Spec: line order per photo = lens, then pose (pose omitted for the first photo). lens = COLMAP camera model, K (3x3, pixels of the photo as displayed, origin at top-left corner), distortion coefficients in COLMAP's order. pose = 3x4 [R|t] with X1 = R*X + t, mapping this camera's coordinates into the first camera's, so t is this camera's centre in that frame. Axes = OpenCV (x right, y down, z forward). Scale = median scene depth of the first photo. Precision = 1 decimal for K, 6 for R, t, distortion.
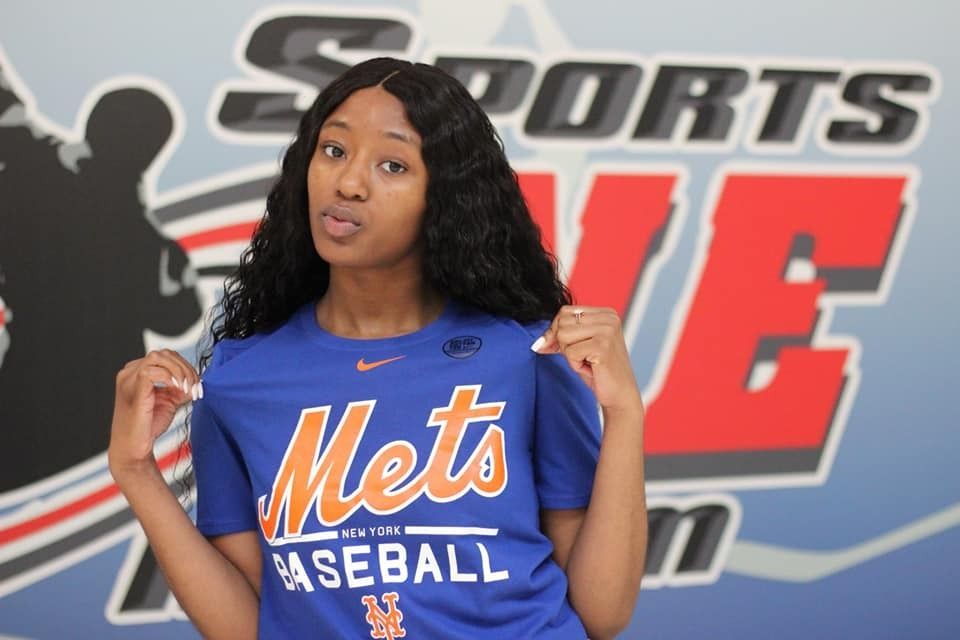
lens RADIAL K [[2266.1, 0, 478.3], [0, 2266.1, 327.0], [0, 0, 1]] dist [-0.094370, 0.000000]
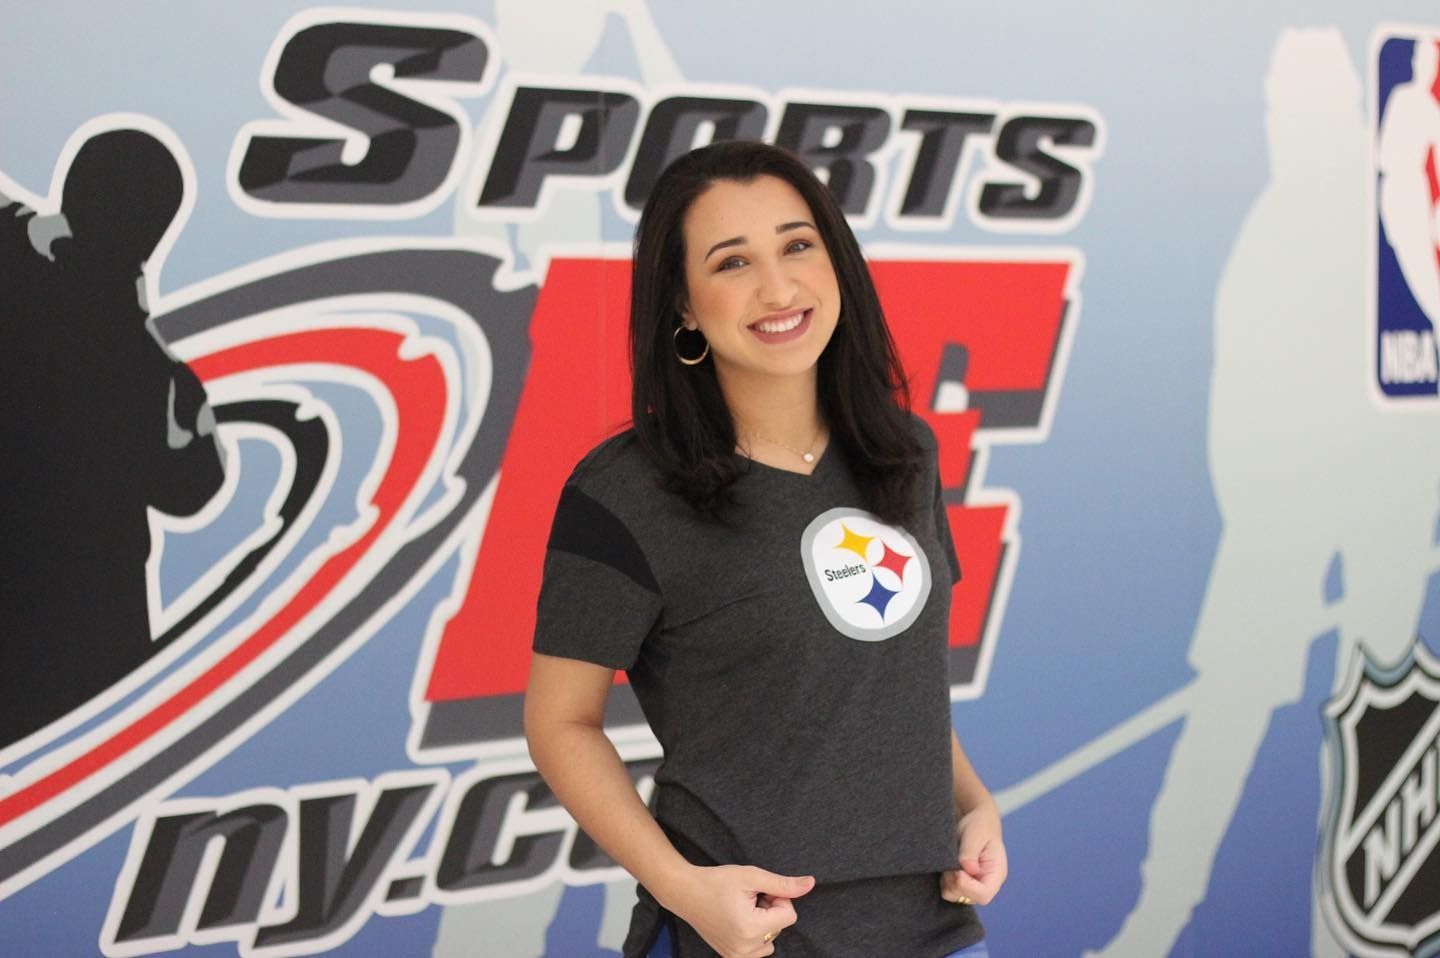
lens RADIAL K [[3399.1, 0, 720.5], [0, 3399.1, 485.2], [0, 0, 1]] dist [-0.094370, 0.000000]
pose [[0.943756, -0.024733, 0.329716, -0.281738], [0.025165, 0.999679, 0.002960, -0.002504], [-0.329683, 0.005504, 0.944076, 0.024005]]
